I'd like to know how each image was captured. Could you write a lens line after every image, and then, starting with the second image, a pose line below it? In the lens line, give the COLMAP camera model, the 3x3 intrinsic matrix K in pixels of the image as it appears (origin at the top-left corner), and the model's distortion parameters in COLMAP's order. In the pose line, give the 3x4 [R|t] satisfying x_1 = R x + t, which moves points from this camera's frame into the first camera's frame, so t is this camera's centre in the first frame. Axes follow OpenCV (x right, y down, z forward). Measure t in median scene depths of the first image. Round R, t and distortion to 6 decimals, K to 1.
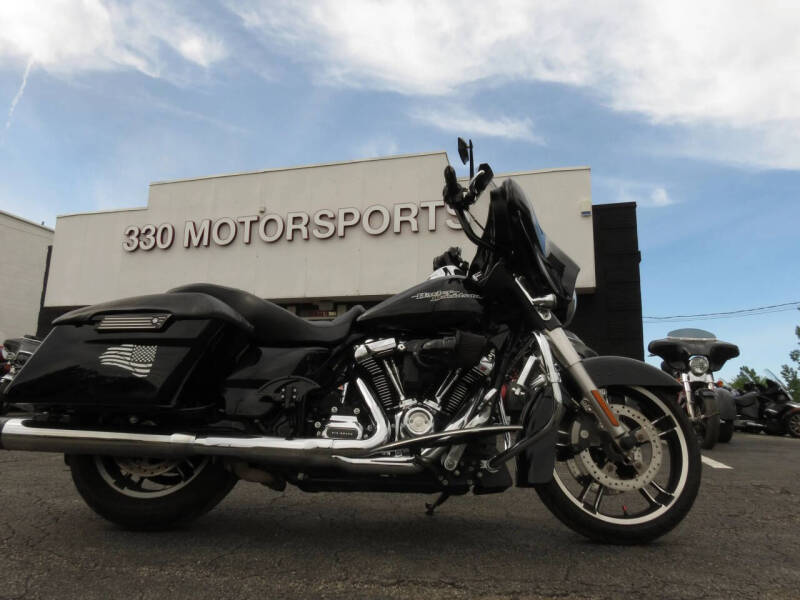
lens RADIAL K [[586.6, 0, 400.0], [0, 586.6, 300.0], [0, 0, 1]] dist [0.003250, 0.003593]
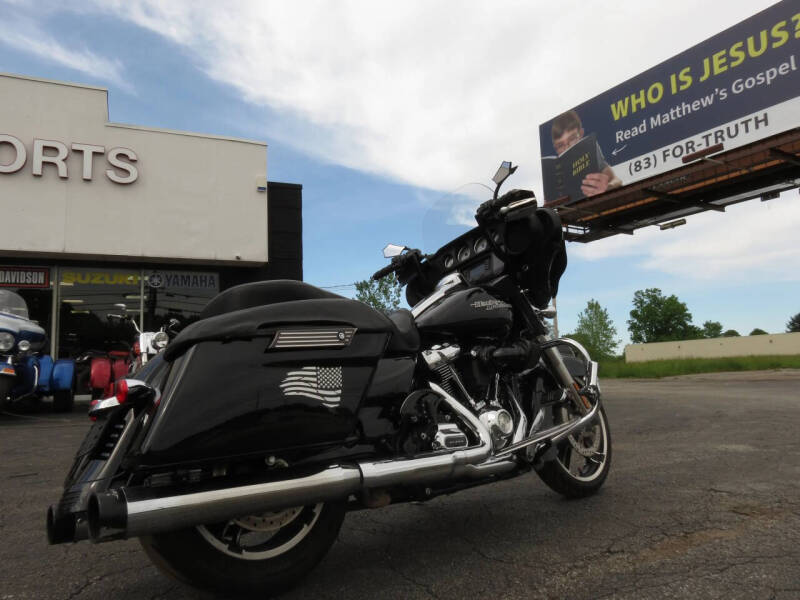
lens RADIAL K [[576.3, 0, 399.1], [0, 576.3, 300.8], [0, 0, 1]] dist [-0.022830, 0.005121]
pose [[0.756691, 0.029144, 0.653123, -0.151961], [-0.072342, 0.996604, 0.039343, -0.008589], [-0.649758, -0.077019, 0.756230, 0.062035]]
